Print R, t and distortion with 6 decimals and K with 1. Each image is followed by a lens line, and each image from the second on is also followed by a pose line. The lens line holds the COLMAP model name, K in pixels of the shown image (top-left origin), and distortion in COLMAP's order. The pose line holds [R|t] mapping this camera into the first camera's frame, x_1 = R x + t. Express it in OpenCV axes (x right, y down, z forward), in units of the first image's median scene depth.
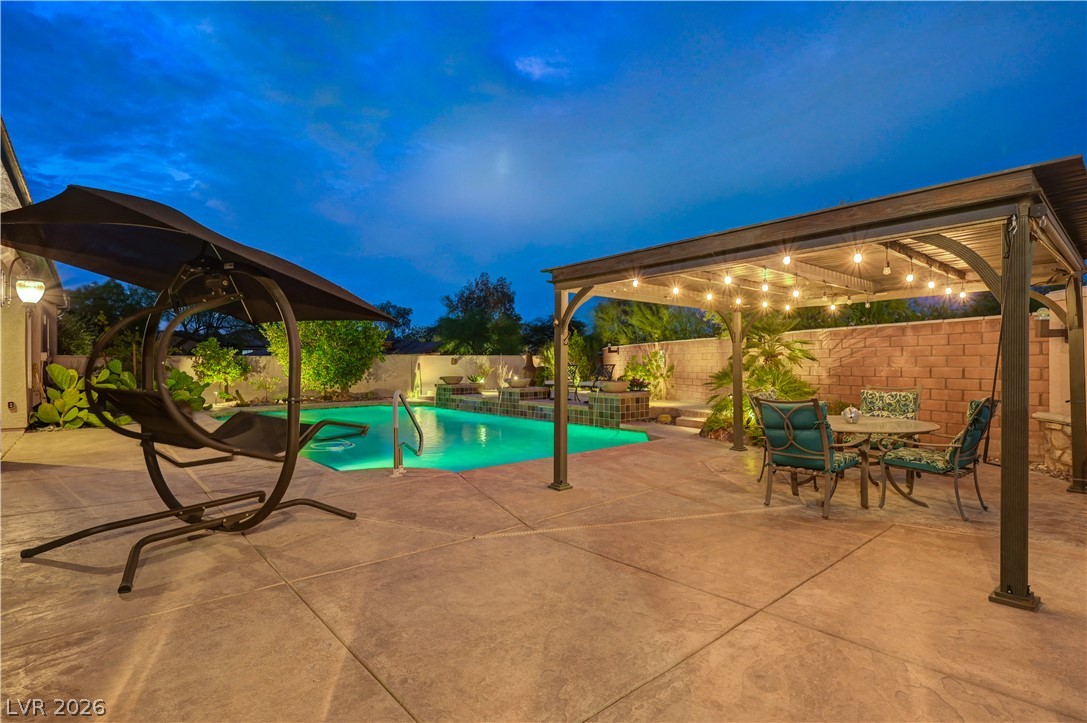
lens RADIAL K [[534.3, 0, 543.0], [0, 534.3, 354.0], [0, 0, 1]] dist [-0.003557, 0.000327]
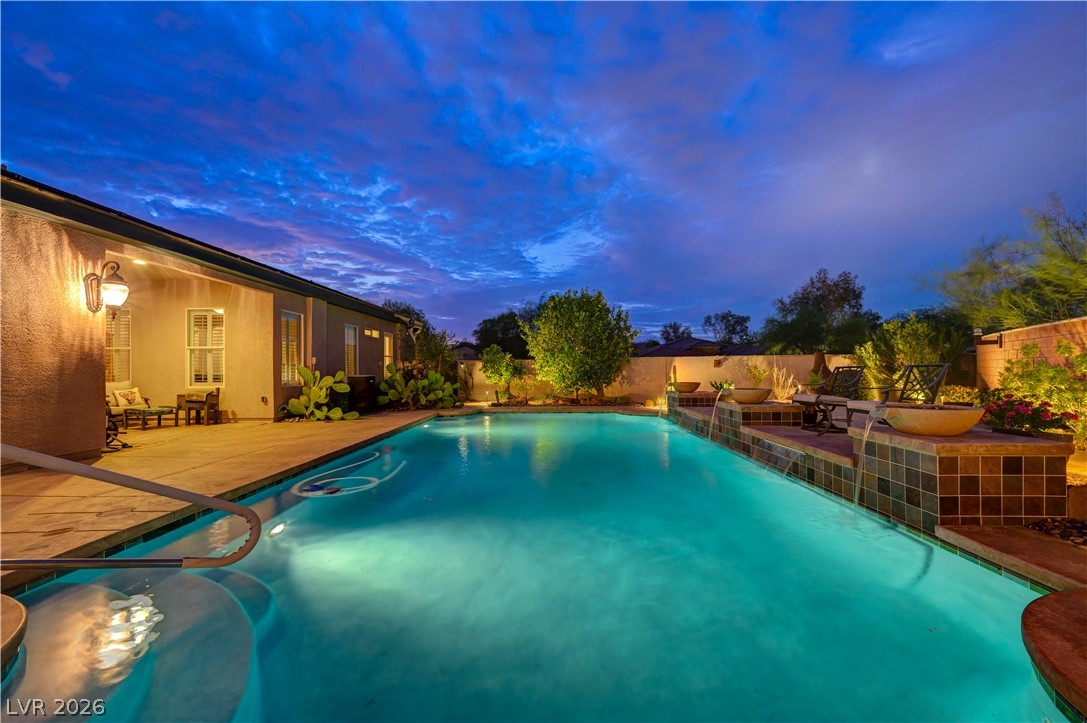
lens RADIAL K [[428.2, 0, 544.2], [0, 428.2, 371.1], [0, 0, 1]] dist [-0.002580, 0.000341]
pose [[0.747048, 0.003870, -0.664759, 0.110491], [0.012935, 0.999709, 0.020356, 0.012702], [0.664644, -0.023806, 0.746781, 0.487302]]
